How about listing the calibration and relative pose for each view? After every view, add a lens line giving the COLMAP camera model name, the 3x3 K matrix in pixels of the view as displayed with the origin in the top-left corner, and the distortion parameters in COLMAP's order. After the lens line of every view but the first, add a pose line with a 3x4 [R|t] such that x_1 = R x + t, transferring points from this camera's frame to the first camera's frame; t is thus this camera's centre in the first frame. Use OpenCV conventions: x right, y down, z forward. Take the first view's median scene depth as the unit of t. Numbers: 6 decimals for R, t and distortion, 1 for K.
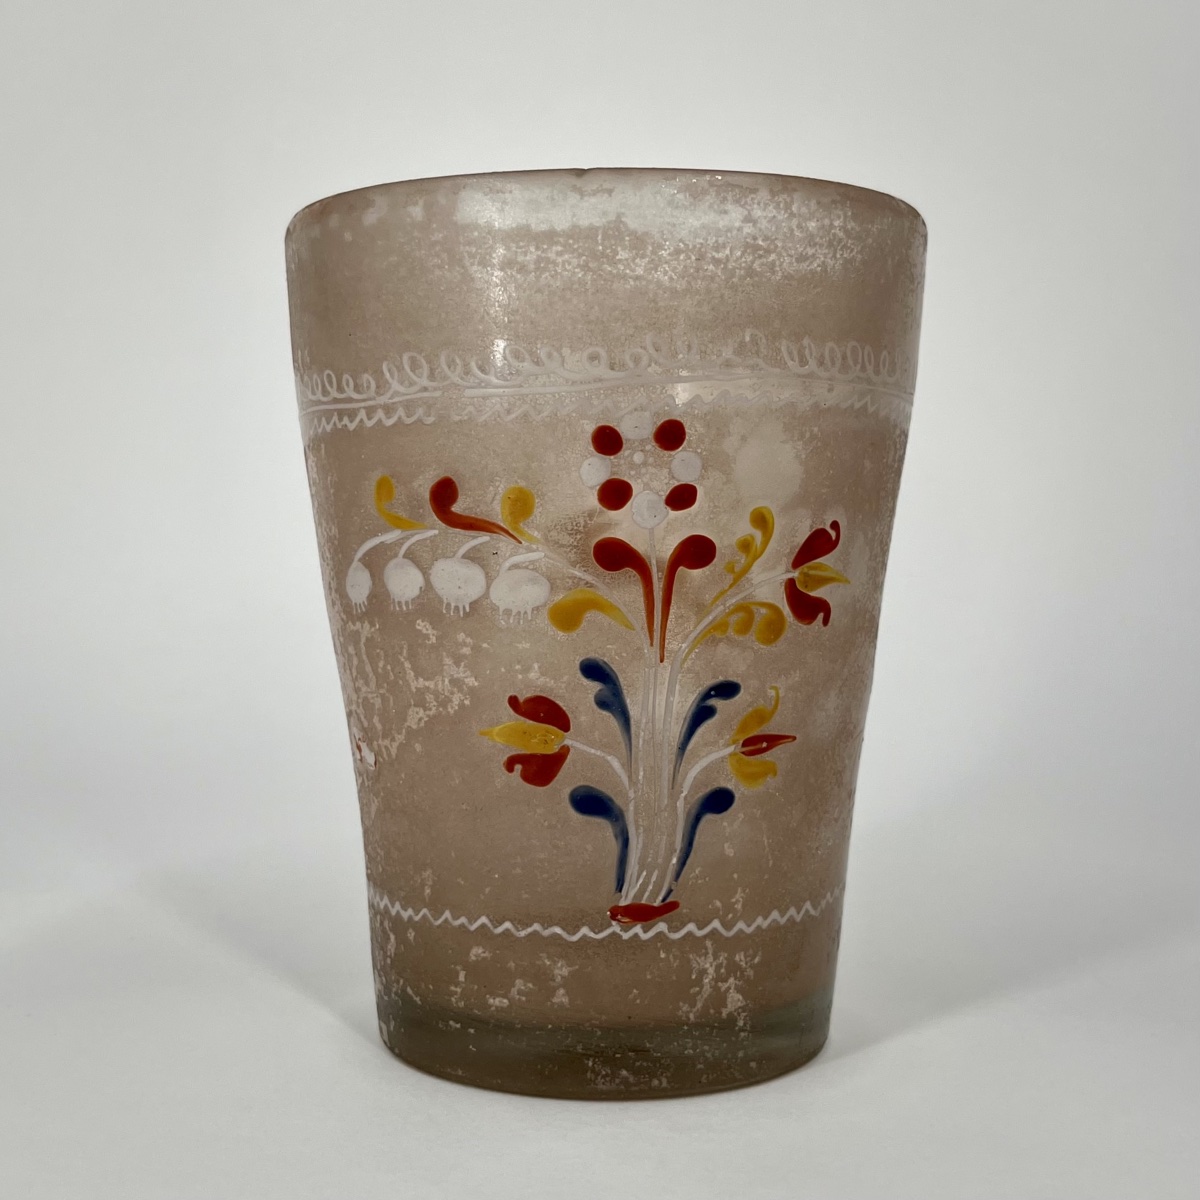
lens RADIAL K [[1691.9, 0, 611.6], [0, 1691.9, 593.8], [0, 0, 1]] dist [-0.004246, 0.000000]
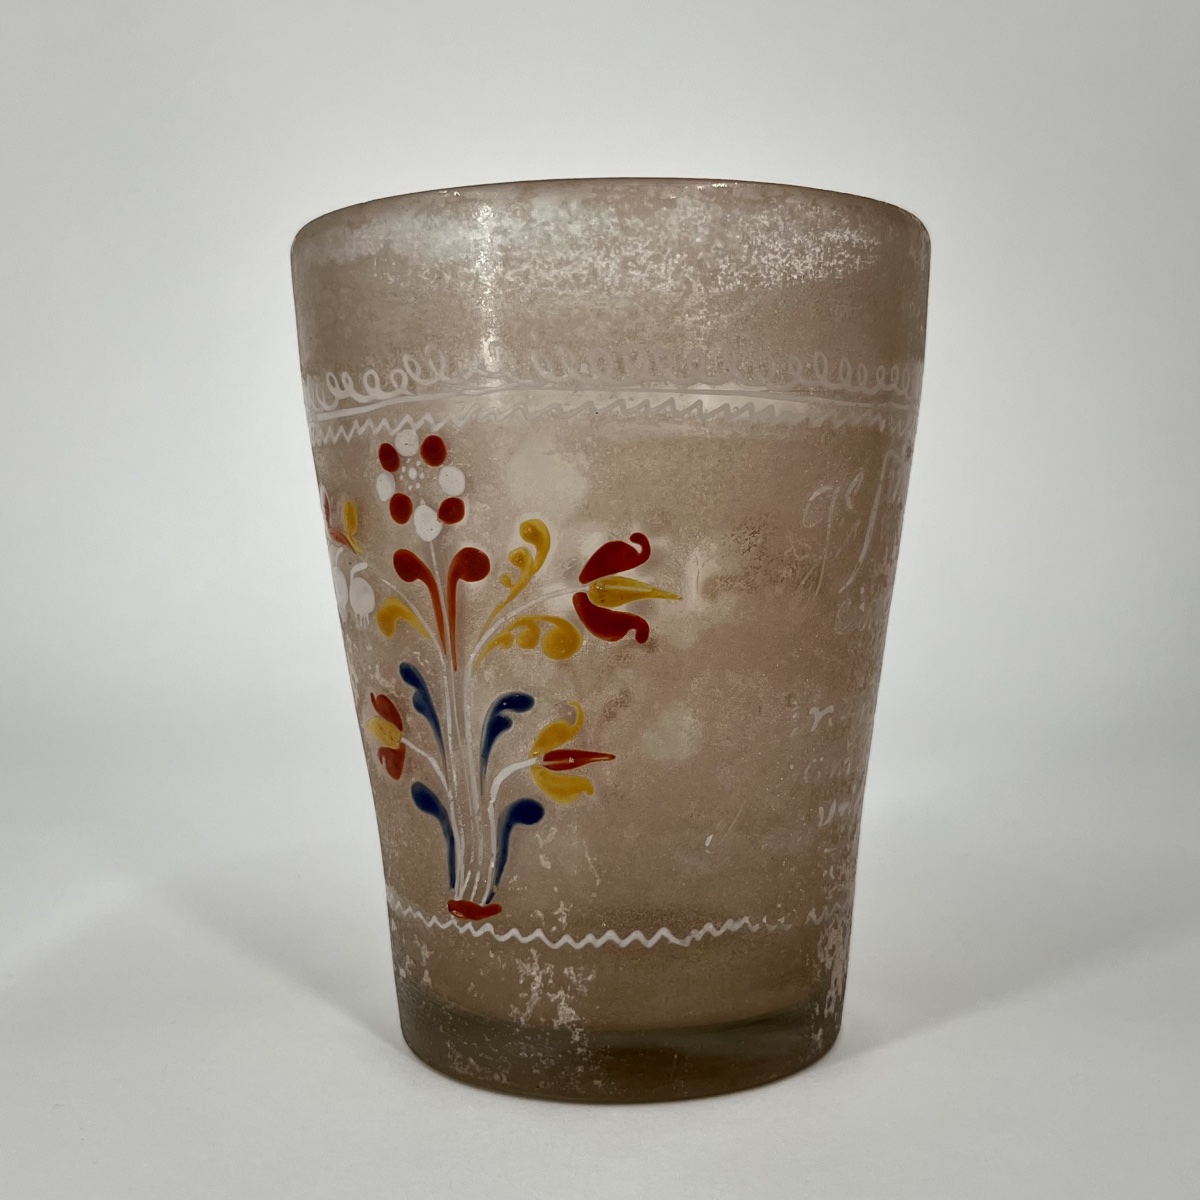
lens RADIAL K [[1691.9, 0, 603.6], [0, 1691.9, 606.7], [0, 0, 1]] dist [-0.004246, 0.000000]
pose [[0.768517, 0.038453, -0.638673, 0.741882], [-0.017005, 0.999067, 0.039688, -0.040195], [0.639603, -0.019640, 0.768454, 0.262545]]
